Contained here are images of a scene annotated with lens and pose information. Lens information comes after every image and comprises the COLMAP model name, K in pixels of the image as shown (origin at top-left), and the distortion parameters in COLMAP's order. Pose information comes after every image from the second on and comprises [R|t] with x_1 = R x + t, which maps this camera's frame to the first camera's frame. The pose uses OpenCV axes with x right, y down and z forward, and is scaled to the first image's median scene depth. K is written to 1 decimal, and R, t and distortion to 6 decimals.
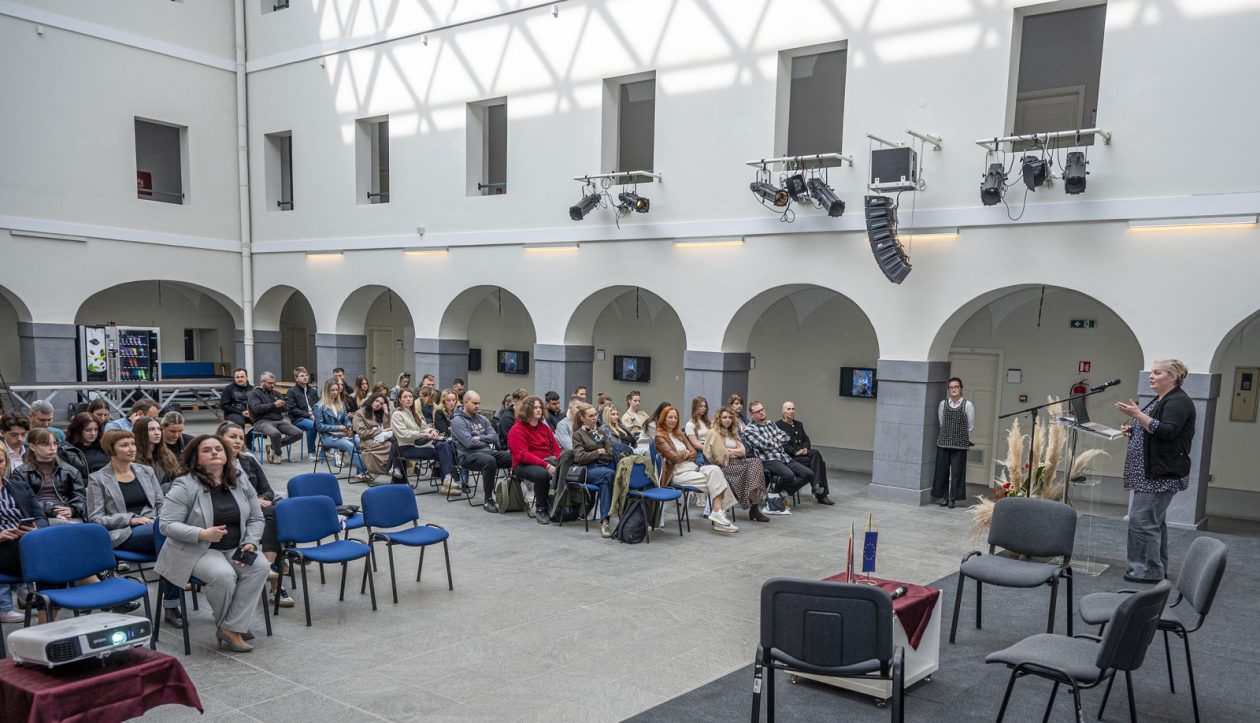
lens RADIAL K [[959.1, 0, 698.8], [0, 959.1, 465.1], [0, 0, 1]] dist [0.029918, -0.012531]
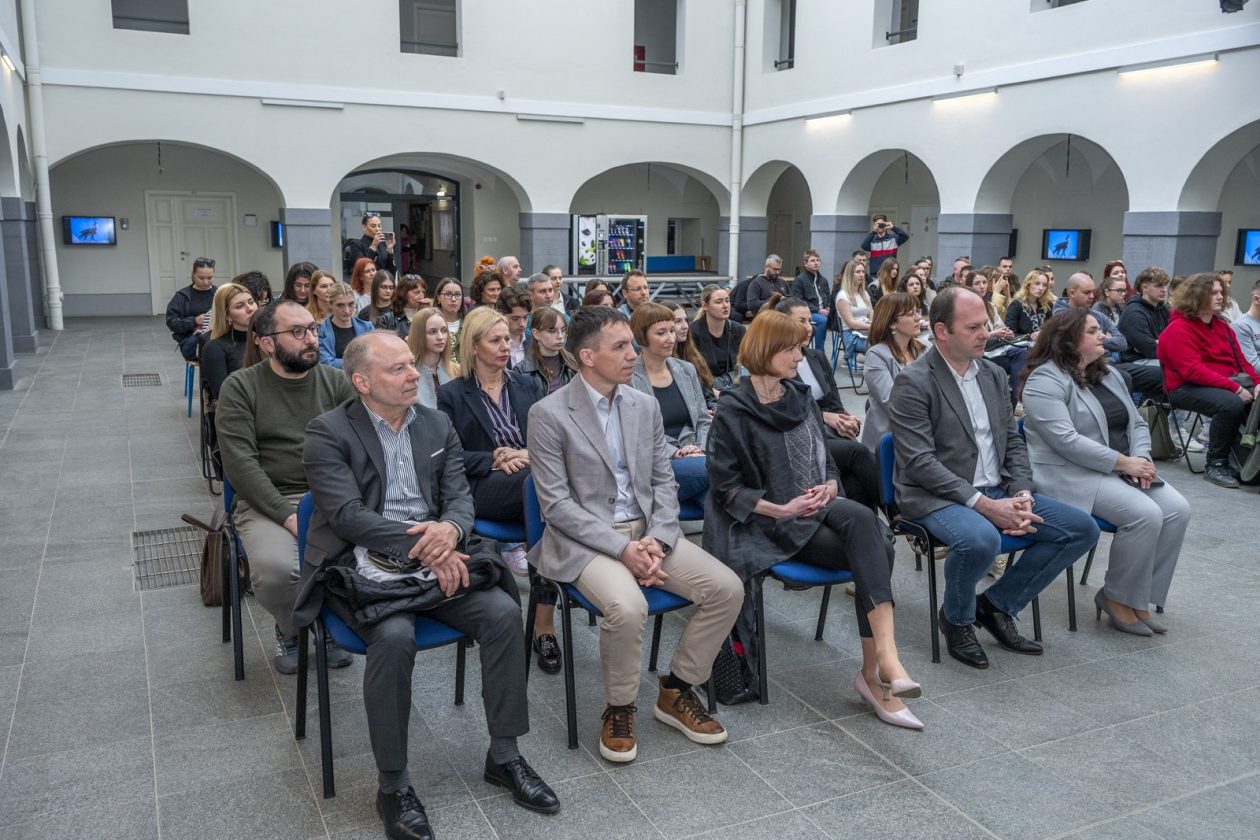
lens RADIAL K [[1055.2, 0, 628.4], [0, 1055.2, 420.8], [0, 0, 1]] dist [0.037537, -0.023098]
pose [[0.875862, 0.060842, -0.478711, -0.136410], [-0.043080, 0.997917, 0.048010, 0.003537], [0.480635, -0.021427, 0.876659, 0.188848]]
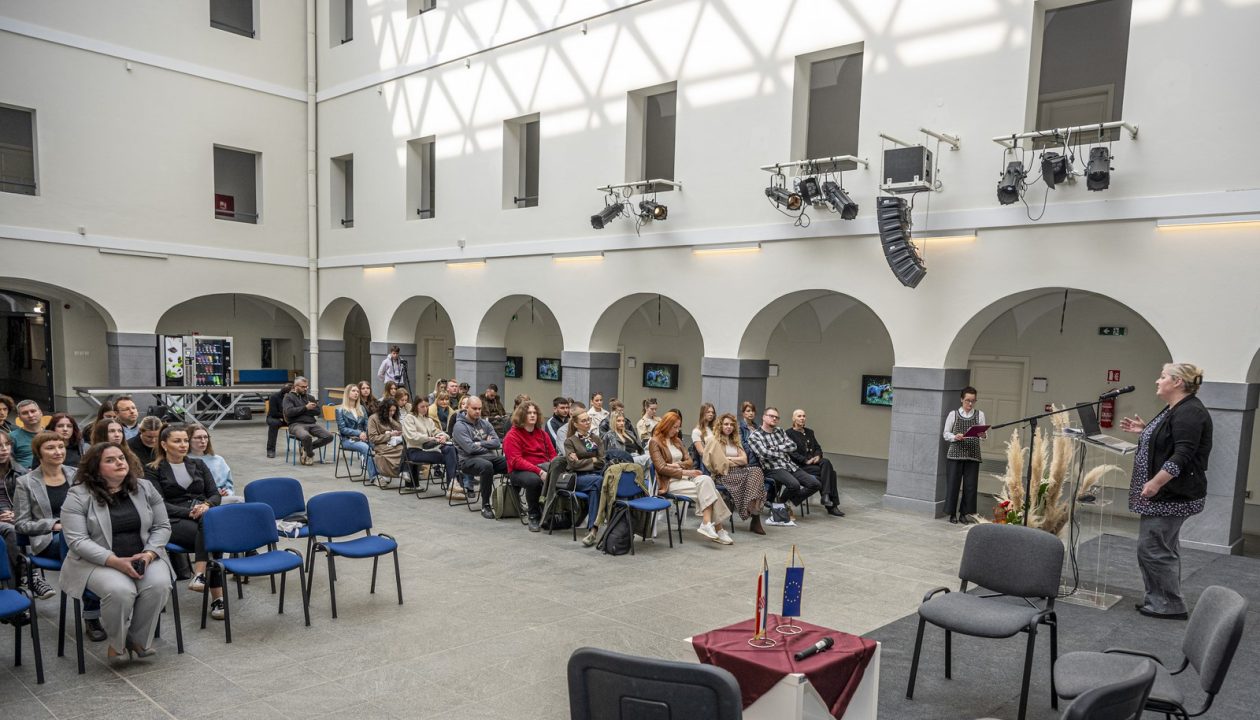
lens RADIAL K [[885.8, 0, 685.3], [0, 885.8, 457.8], [0, 0, 1]] dist [-0.009254, 0.007807]
pose [[0.996015, 0.013108, -0.088215, 0.056349], [-0.014103, 0.999844, -0.010665, -0.005146], [0.088062, 0.011866, 0.996044, 0.090622]]
